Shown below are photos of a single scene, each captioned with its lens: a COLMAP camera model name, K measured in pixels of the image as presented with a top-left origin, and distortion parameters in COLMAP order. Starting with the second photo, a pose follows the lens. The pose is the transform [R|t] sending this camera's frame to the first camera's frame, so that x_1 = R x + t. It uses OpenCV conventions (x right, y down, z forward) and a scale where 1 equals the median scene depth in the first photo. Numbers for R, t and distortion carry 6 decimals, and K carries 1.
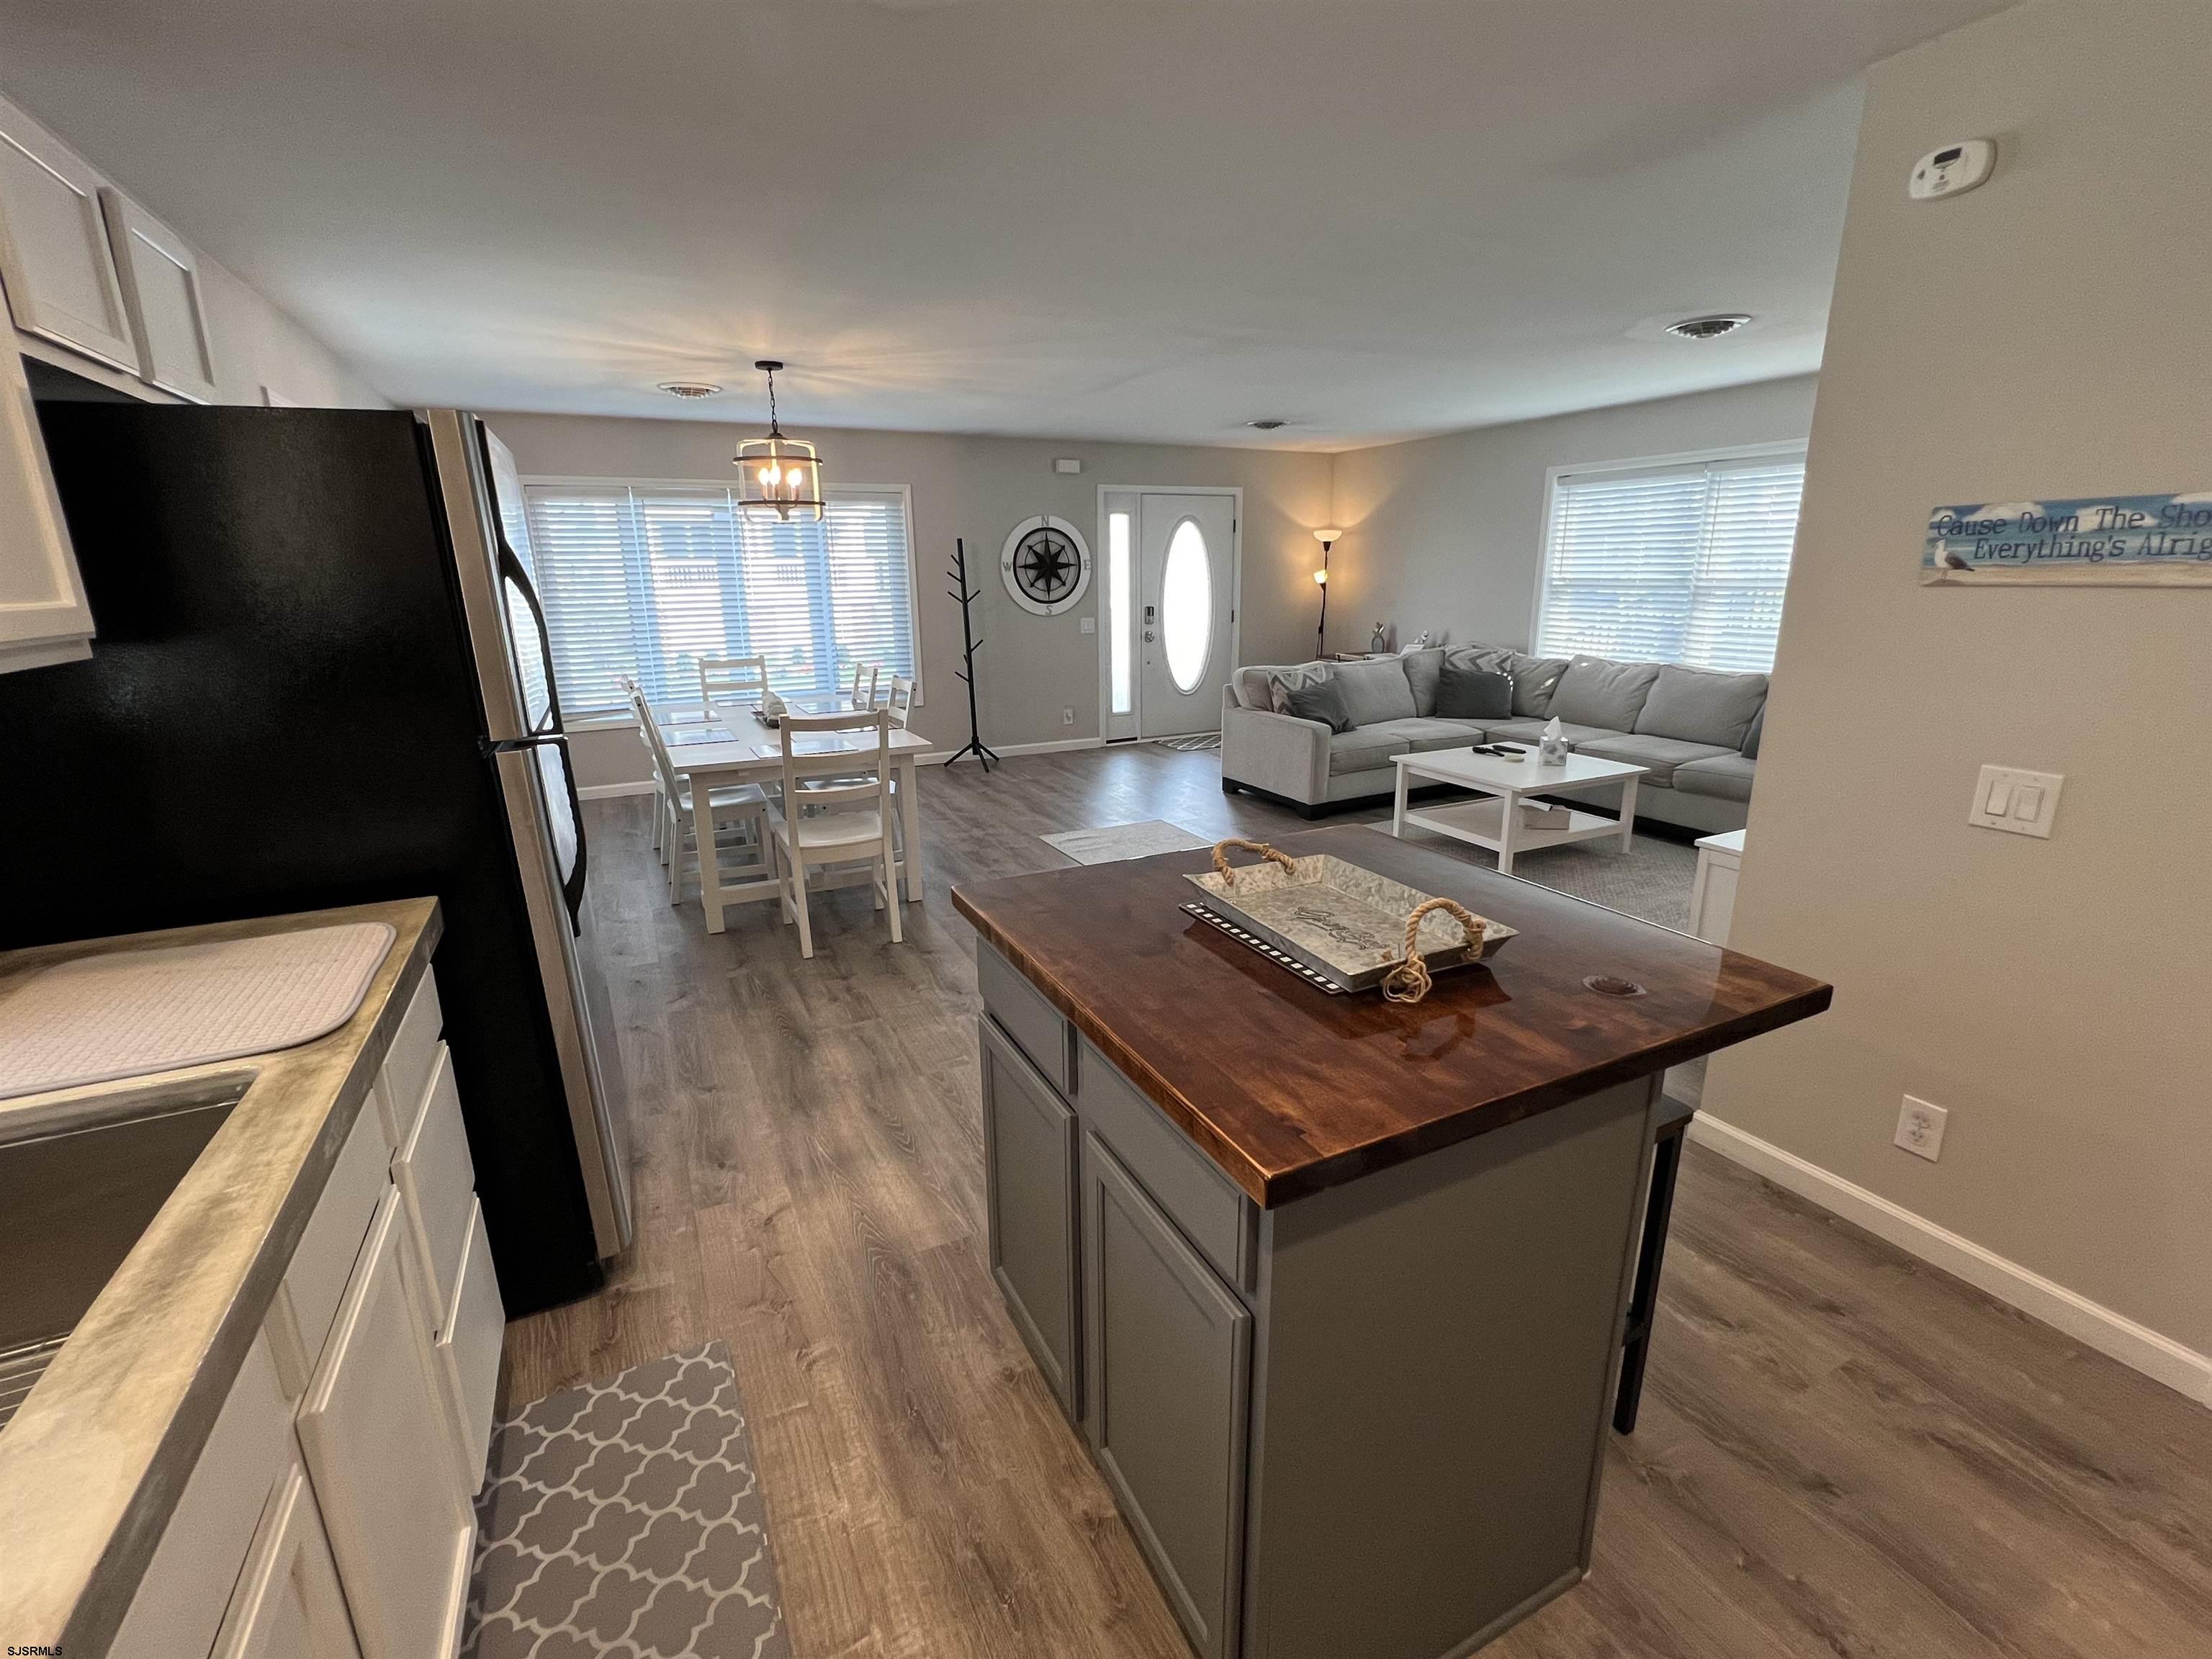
lens RADIAL K [[967.0, 0, 1100.7], [0, 967.0, 828.7], [0, 0, 1]] dist [-0.002772, 0.000403]
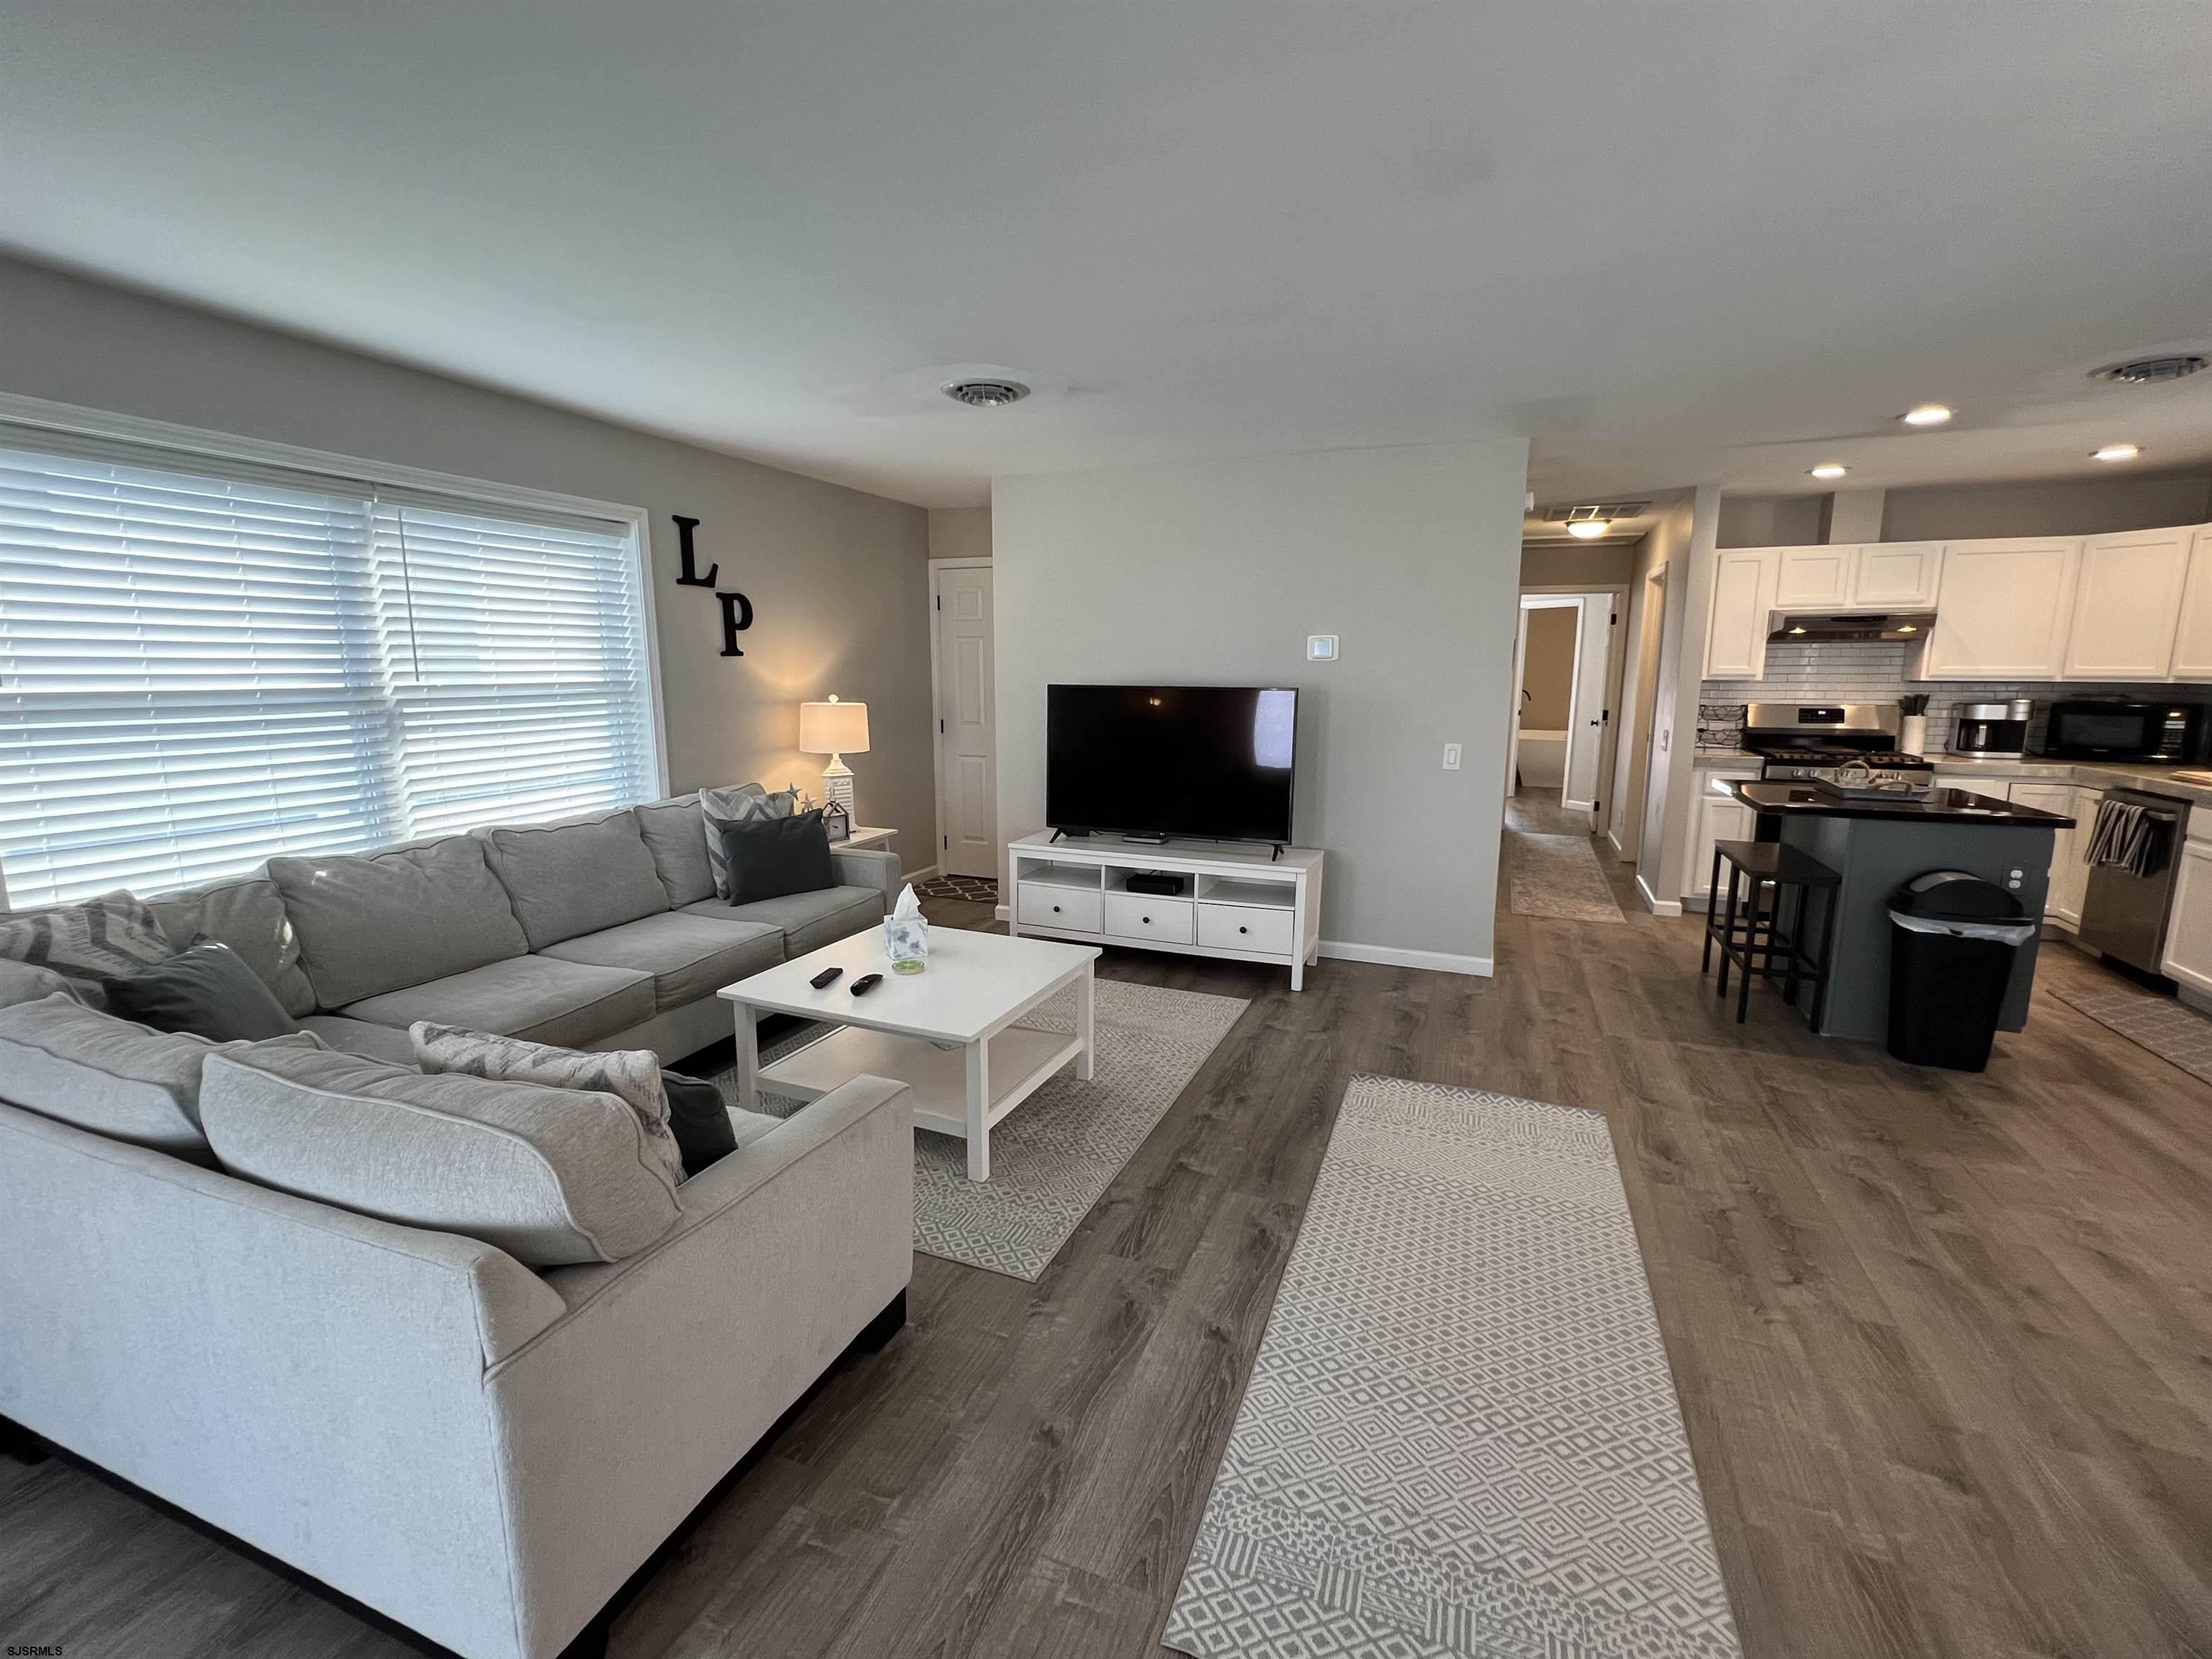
lens RADIAL K [[967.0, 0, 1100.7], [0, 967.0, 828.7], [0, 0, 1]] dist [-0.002772, 0.000403]
pose [[-0.664696, -0.112572, 0.738584, -0.074673], [0.201064, 0.925157, 0.321958, -0.246728], [-0.719550, 0.362507, -0.592314, 0.936006]]
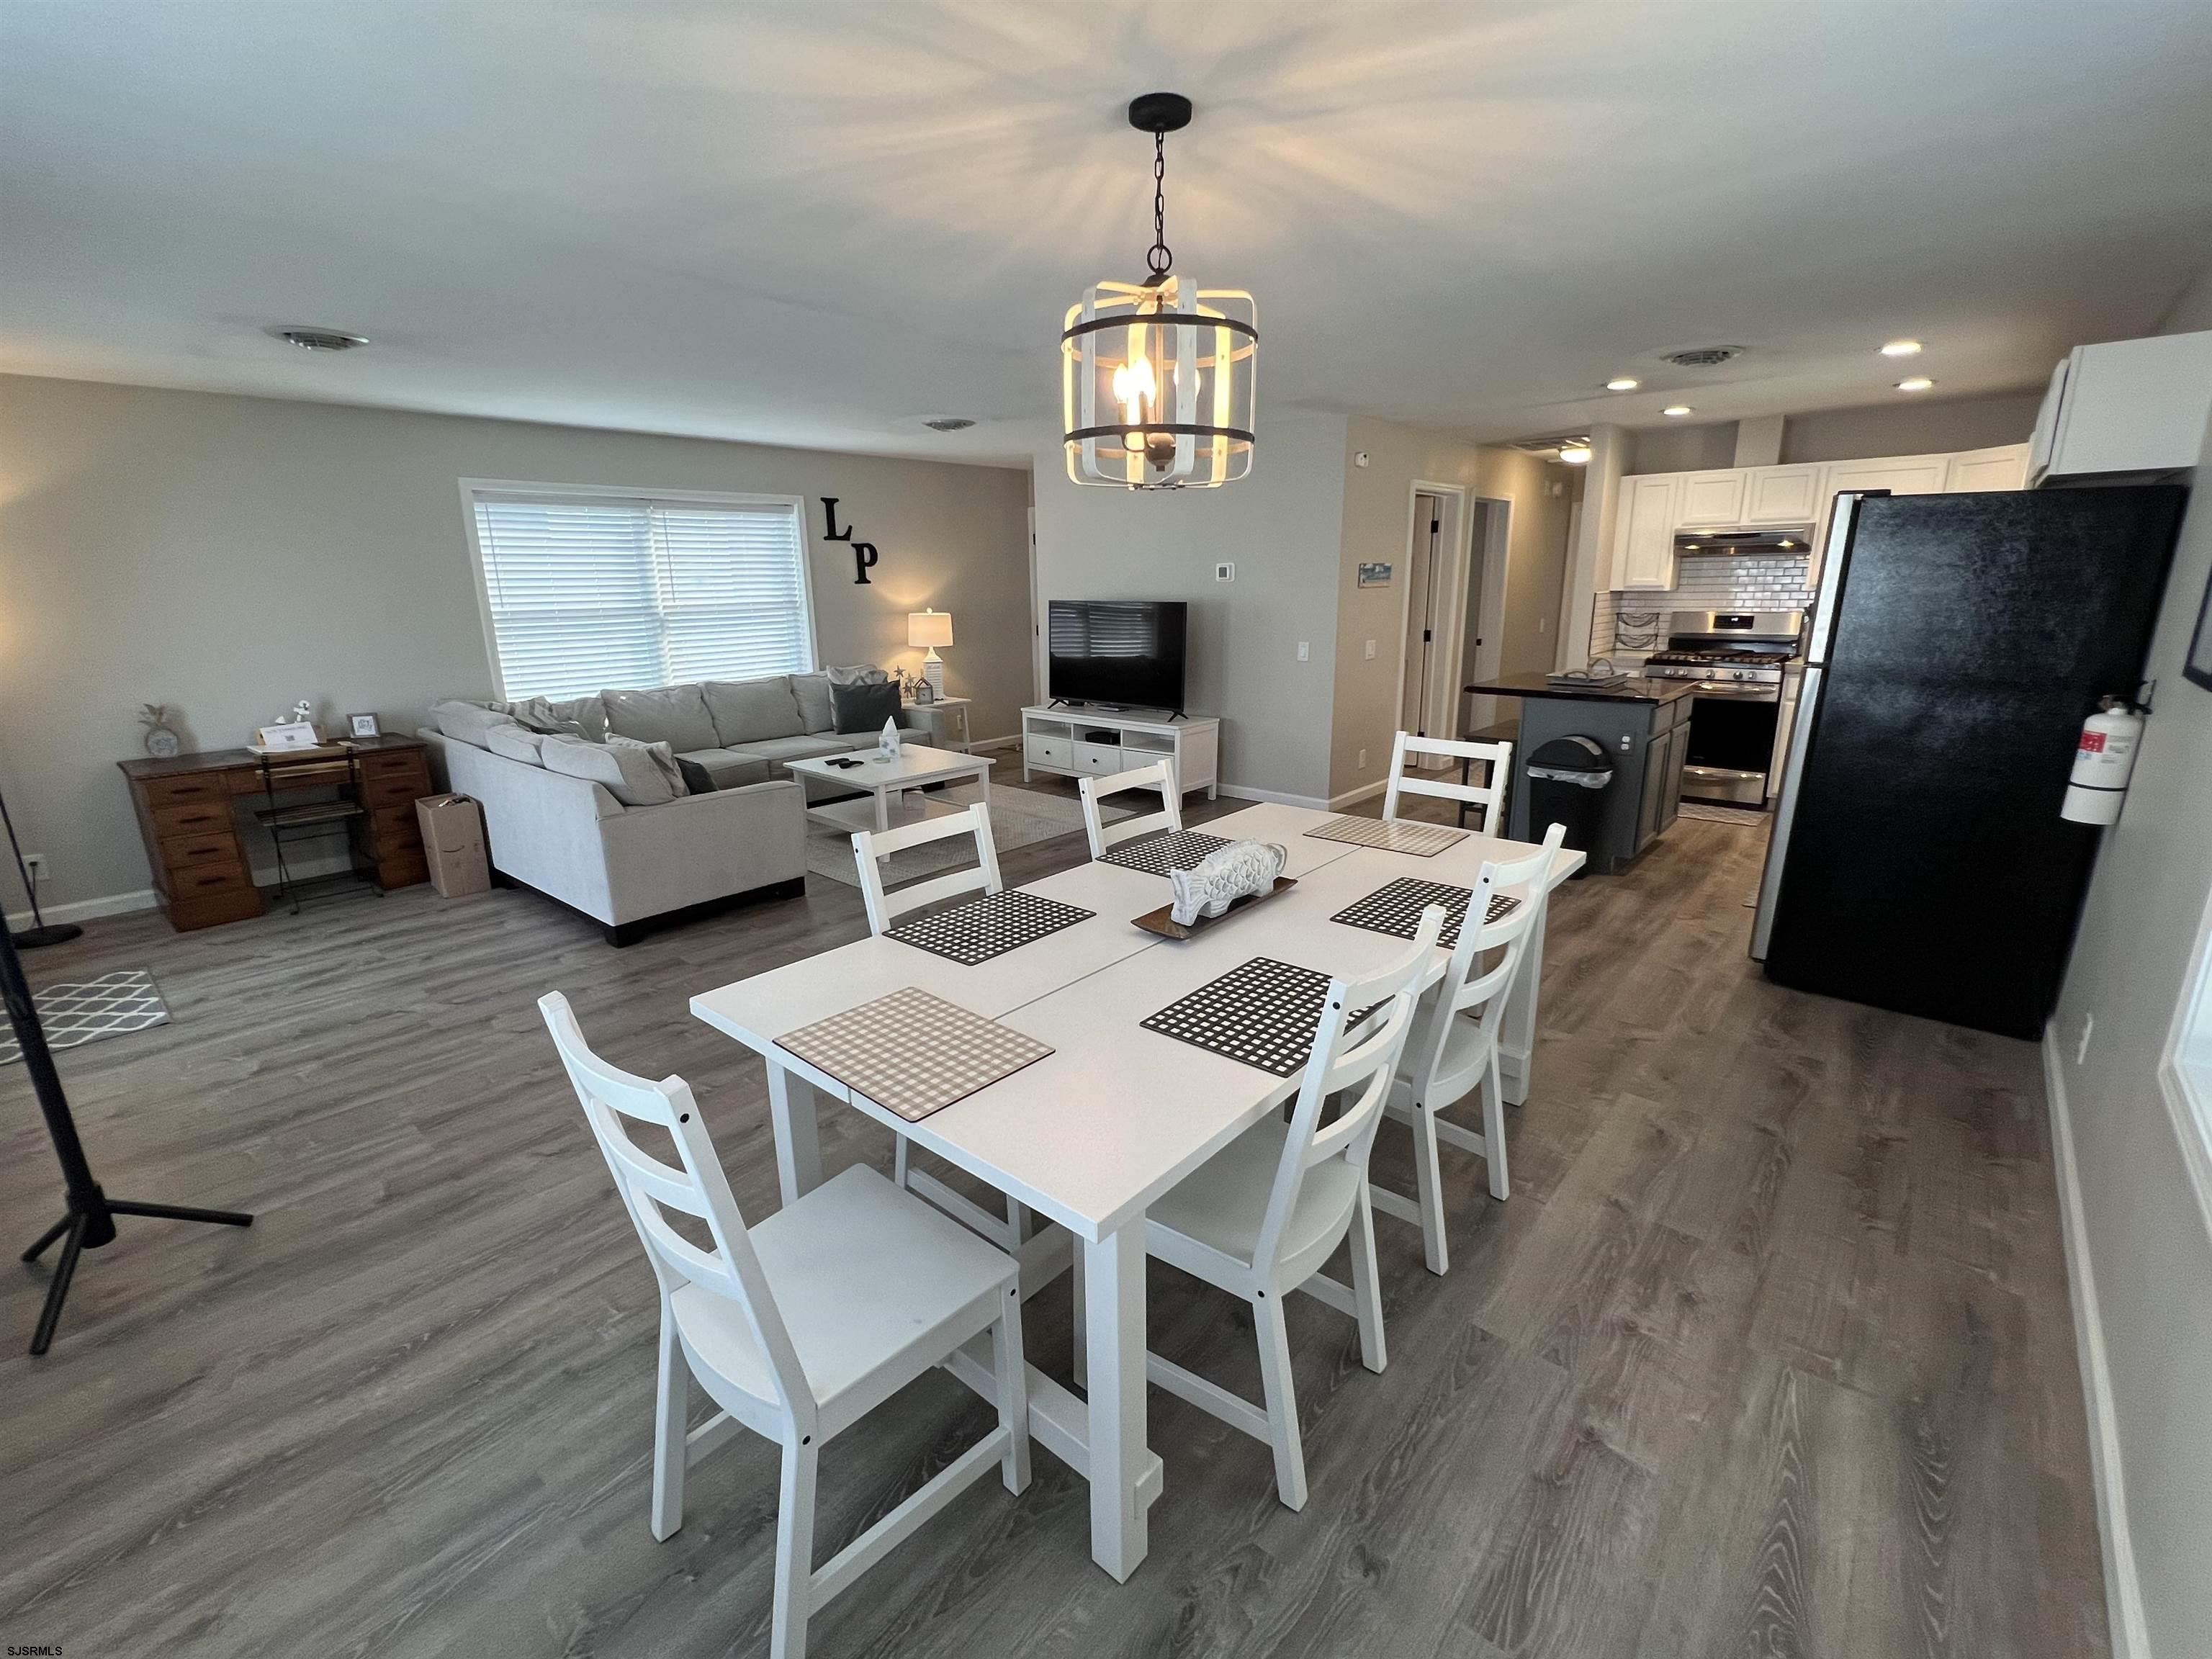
lens RADIAL K [[967.0, 0, 1100.7], [0, 967.0, 828.7], [0, 0, 1]] dist [-0.002772, 0.000403]
pose [[-0.379712, -0.216188, 0.899490, -0.528359], [0.259574, 0.908353, 0.327895, -0.228207], [-0.887941, 0.357990, -0.288796, 0.847607]]
